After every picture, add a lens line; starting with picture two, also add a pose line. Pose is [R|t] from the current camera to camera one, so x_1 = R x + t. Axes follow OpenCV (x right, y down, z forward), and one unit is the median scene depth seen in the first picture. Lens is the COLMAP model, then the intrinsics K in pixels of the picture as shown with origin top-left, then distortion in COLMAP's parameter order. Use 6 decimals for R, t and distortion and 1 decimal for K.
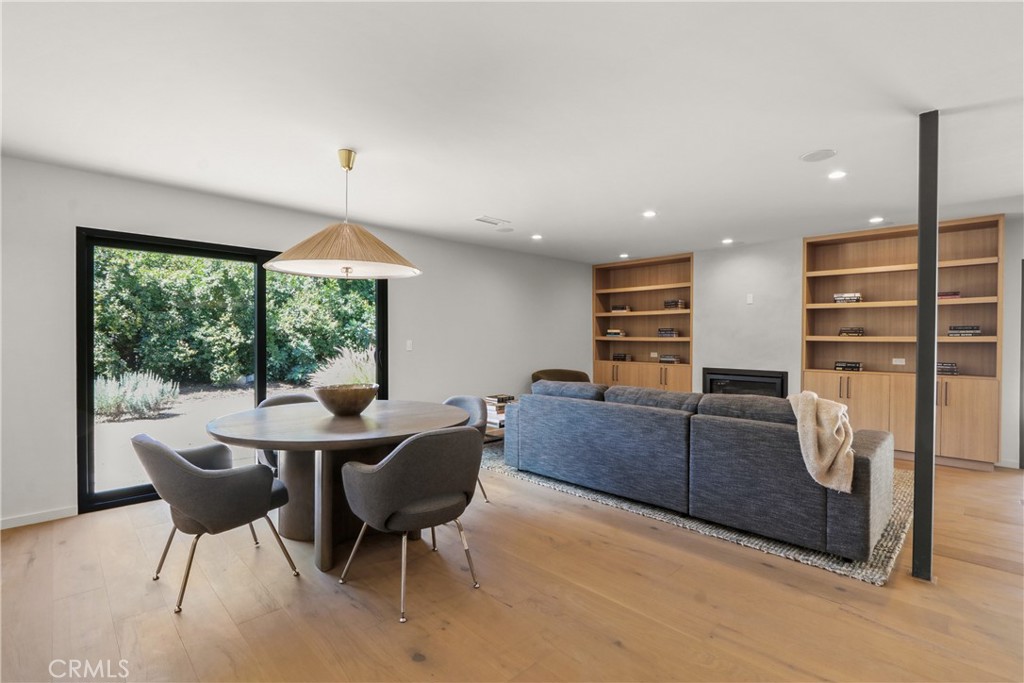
lens RADIAL K [[470.9, 0, 522.5], [0, 470.9, 343.6], [0, 0, 1]] dist [-0.019596, 0.004214]
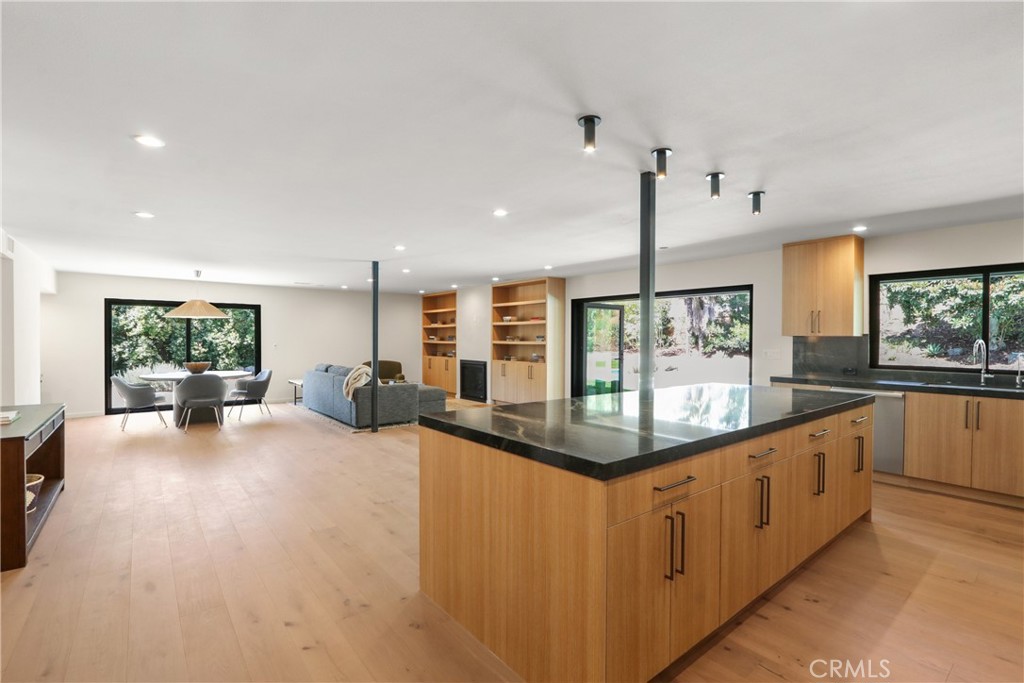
lens RADIAL K [[470.9, 0, 522.3], [0, 470.9, 341.5], [0, 0, 1]] dist [-0.019596, 0.004214]
pose [[0.994699, -0.001018, -0.102824, 0.749965], [0.000707, 0.999995, -0.003056, -0.006583], [0.102826, 0.002967, 0.994695, -0.613566]]
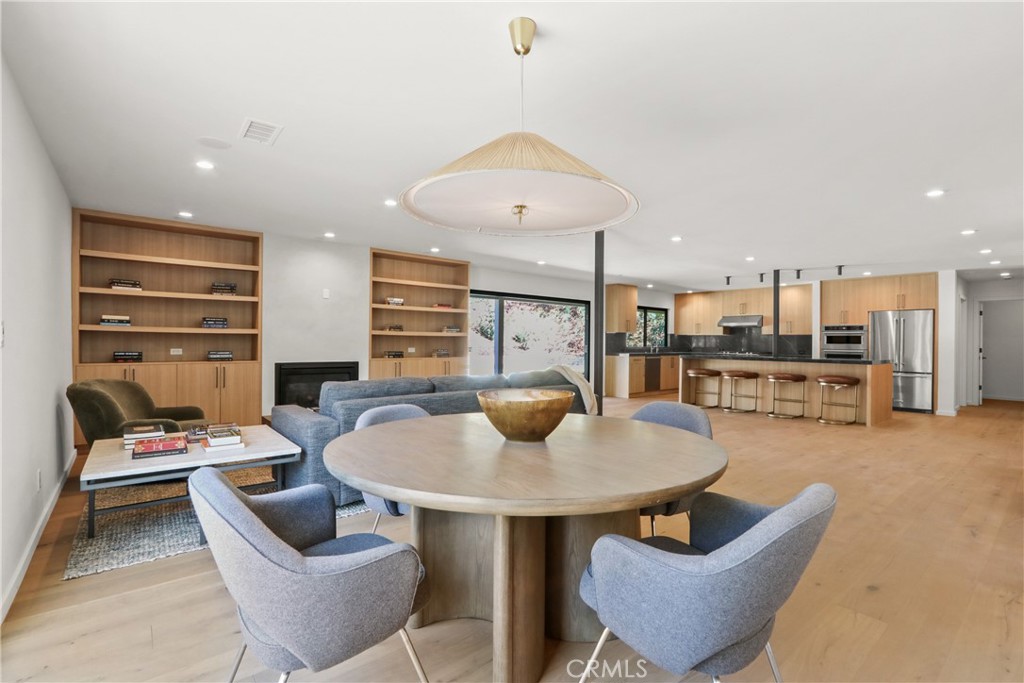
lens RADIAL K [[470.9, 0, 517.5], [0, 470.9, 344.3], [0, 0, 1]] dist [-0.019596, 0.004214]
pose [[0.093361, -0.009452, 0.995587, -0.460193], [0.001841, 0.999955, 0.009321, 0.006944], [-0.995631, 0.000963, 0.093374, 0.434302]]
